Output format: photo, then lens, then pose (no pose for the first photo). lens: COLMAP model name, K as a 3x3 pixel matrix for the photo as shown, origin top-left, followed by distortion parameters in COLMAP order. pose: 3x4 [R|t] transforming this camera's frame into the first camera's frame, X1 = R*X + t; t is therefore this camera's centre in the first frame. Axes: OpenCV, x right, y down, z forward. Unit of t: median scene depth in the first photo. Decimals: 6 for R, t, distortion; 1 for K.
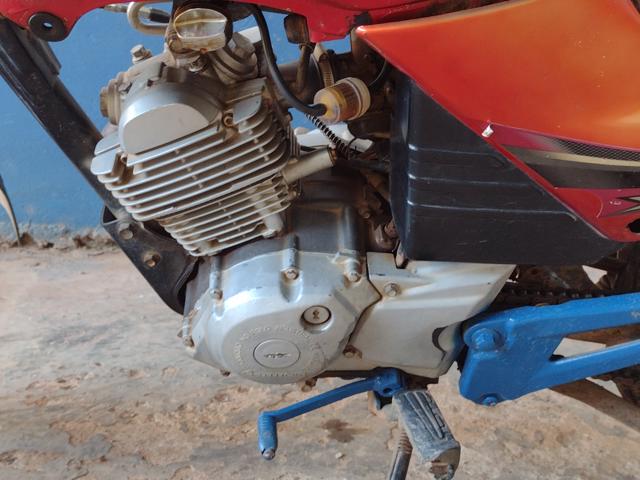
lens RADIAL K [[795.7, 0, 320.0], [0, 795.7, 240.0], [0, 0, 1]] dist [0.154691, -0.364288]
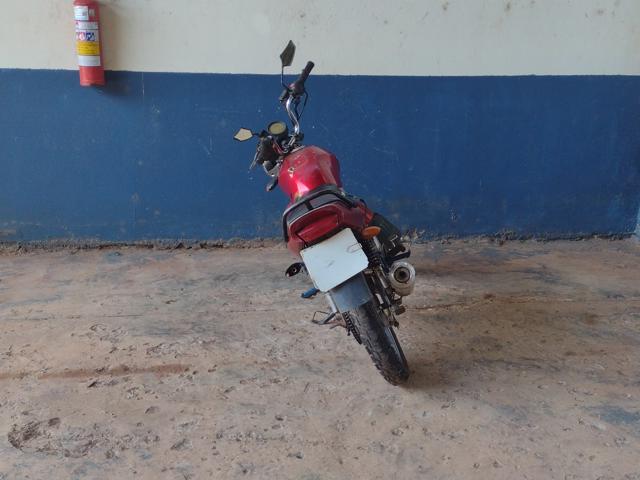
lens RADIAL K [[795.7, 0, 320.0], [0, 795.7, 240.0], [0, 0, 1]] dist [0.154691, -0.364288]
pose [[0.998050, -0.027883, 0.055840, -0.075760], [0.026874, 0.999463, 0.018737, -0.054931], [-0.056333, -0.017200, 0.998264, -1.561027]]
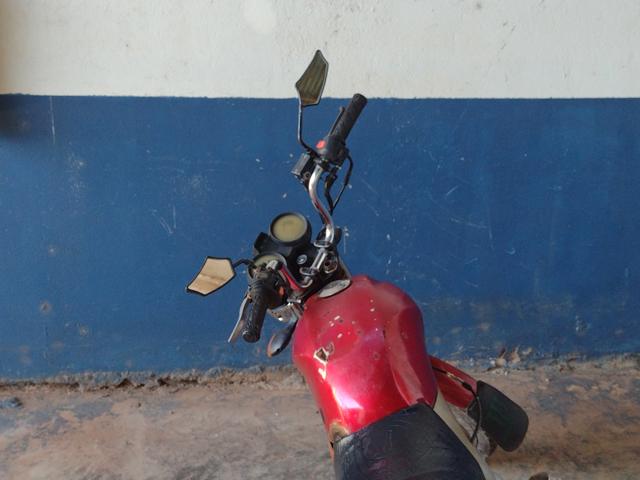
lens RADIAL K [[795.7, 0, 320.0], [0, 795.7, 240.0], [0, 0, 1]] dist [0.154691, -0.364288]
pose [[0.998662, -0.027585, 0.043738, -0.068521], [0.025478, 0.998521, 0.048032, -0.339392], [-0.044998, -0.046853, 0.997888, -0.502608]]
